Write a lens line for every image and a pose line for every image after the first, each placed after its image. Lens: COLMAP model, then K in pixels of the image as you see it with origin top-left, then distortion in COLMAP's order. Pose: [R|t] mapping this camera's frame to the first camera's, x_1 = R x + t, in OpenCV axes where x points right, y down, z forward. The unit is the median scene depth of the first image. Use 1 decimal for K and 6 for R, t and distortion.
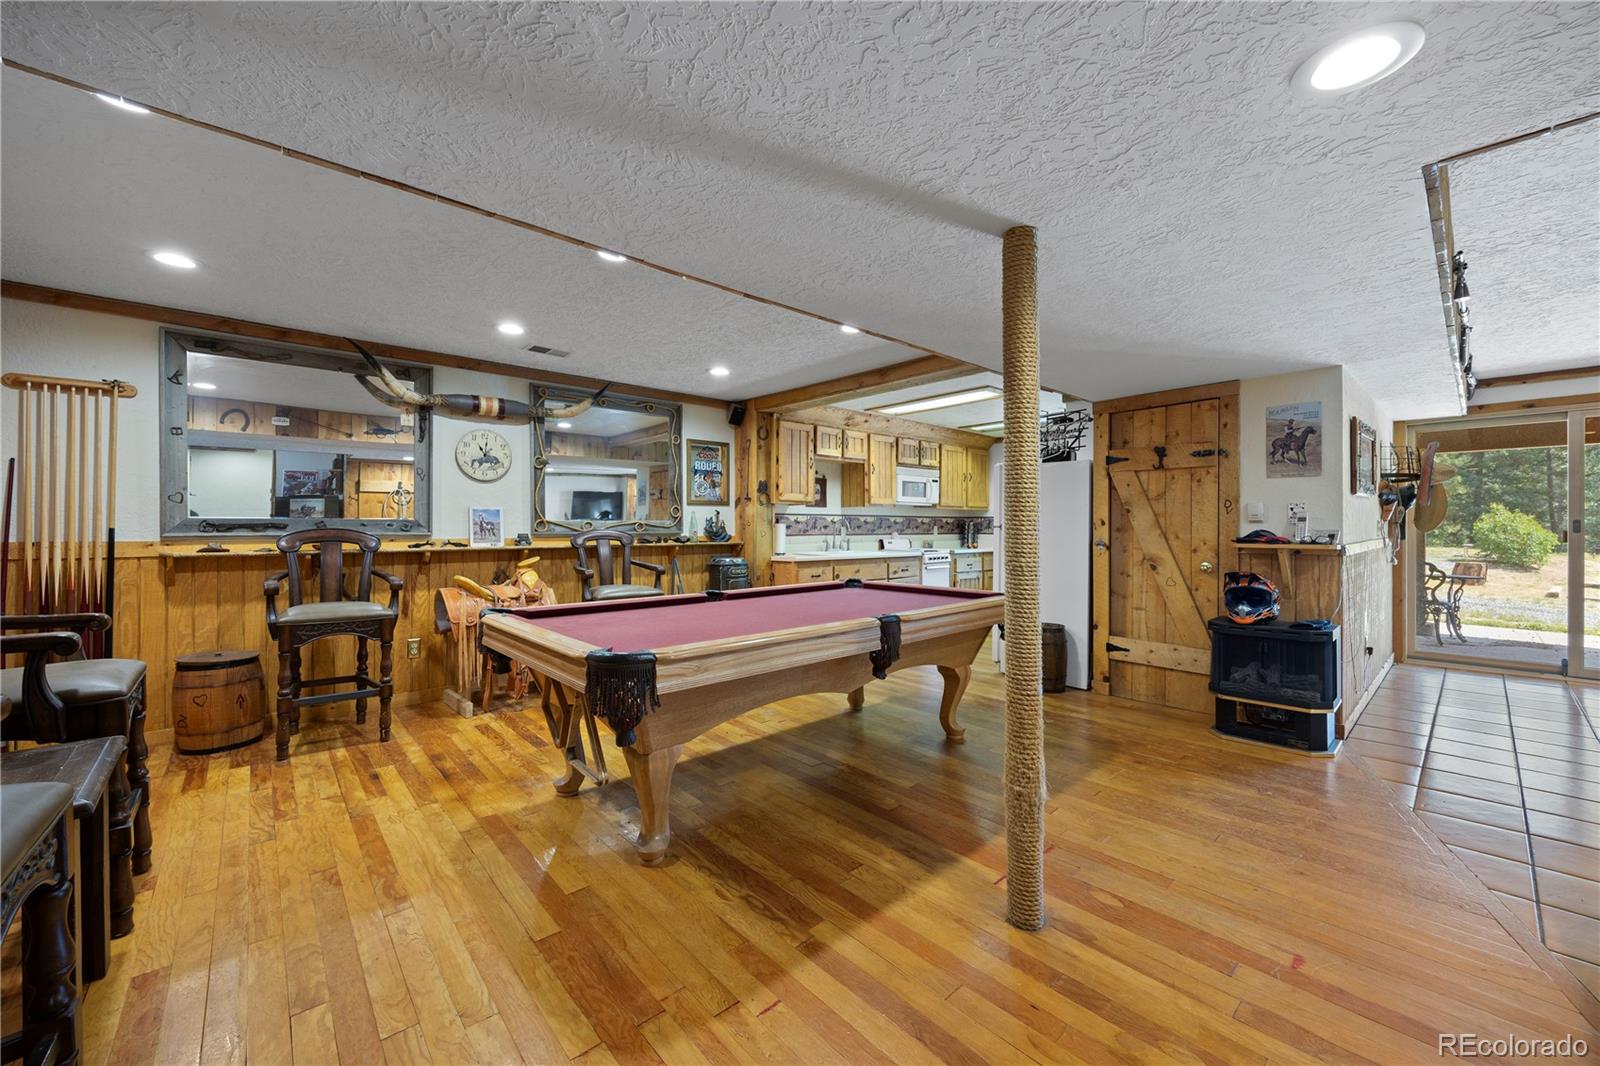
lens RADIAL K [[630.0, 0, 798.1], [0, 630.0, 528.2], [0, 0, 1]] dist [0.000731, -0.000002]
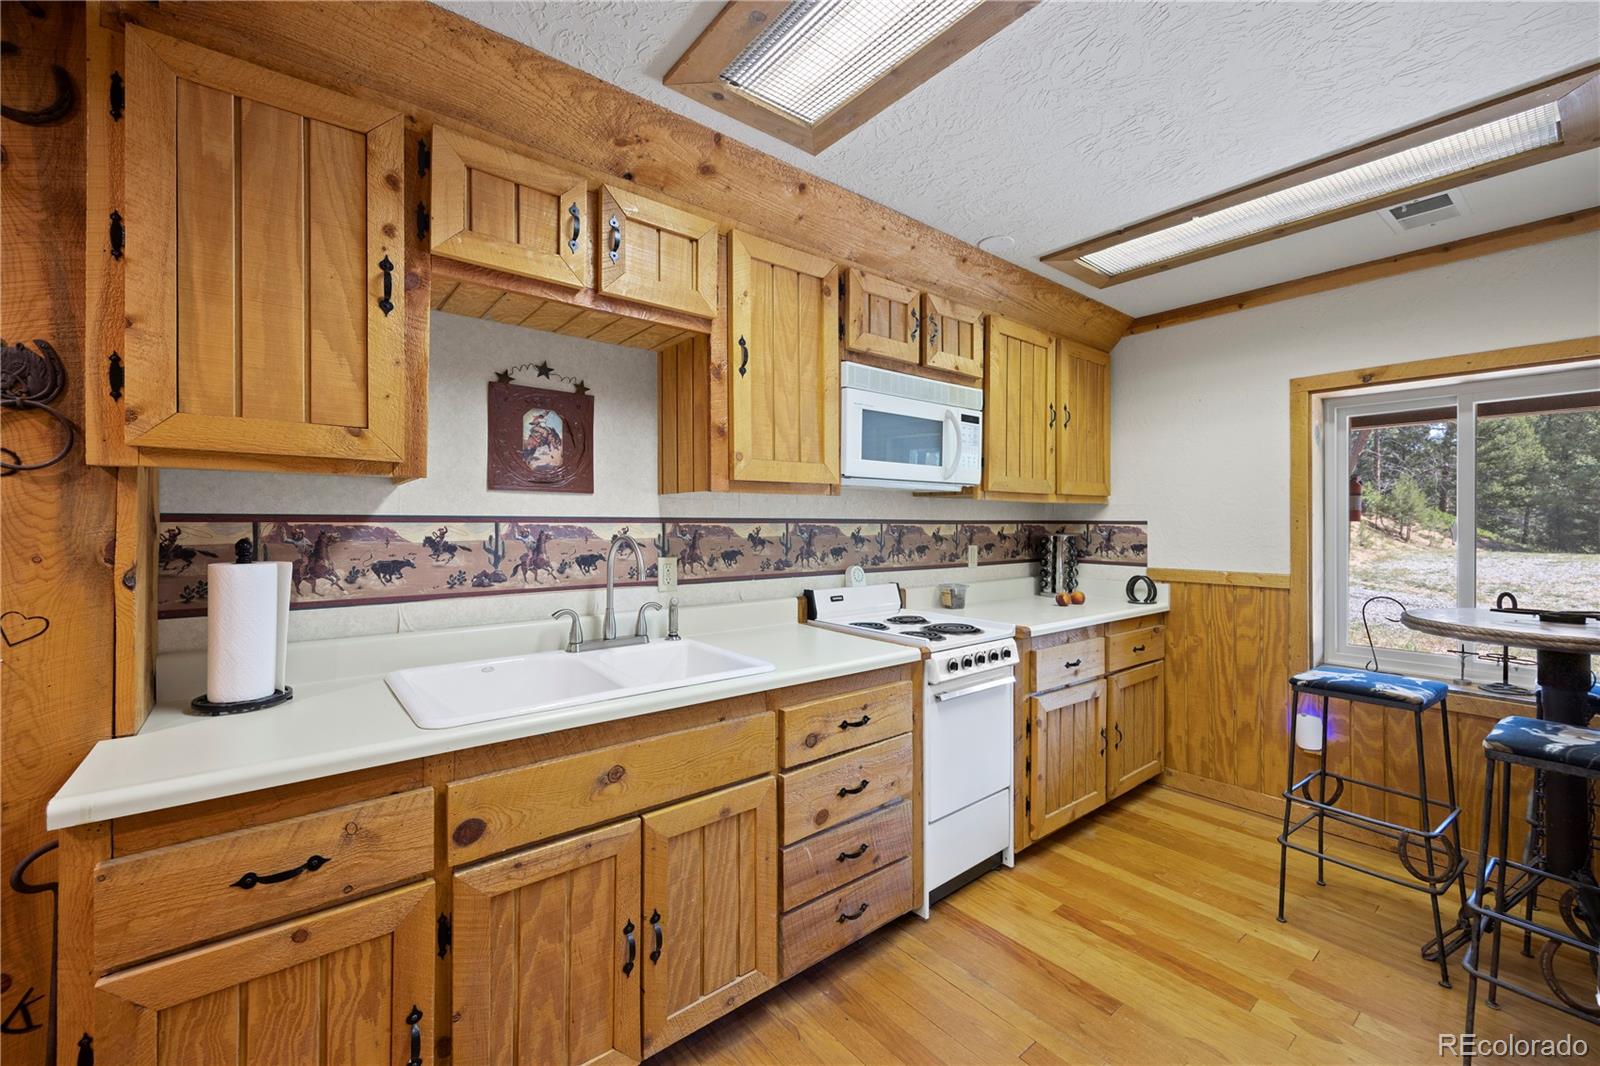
lens RADIAL K [[630.0, 0, 801.4], [0, 630.0, 527.2], [0, 0, 1]] dist [0.000731, -0.000002]
pose [[0.998382, 0.002025, -0.056832, 0.149026], [-0.001747, 0.999986, 0.004953, -0.017990], [0.056841, -0.004846, 0.998371, 0.669705]]
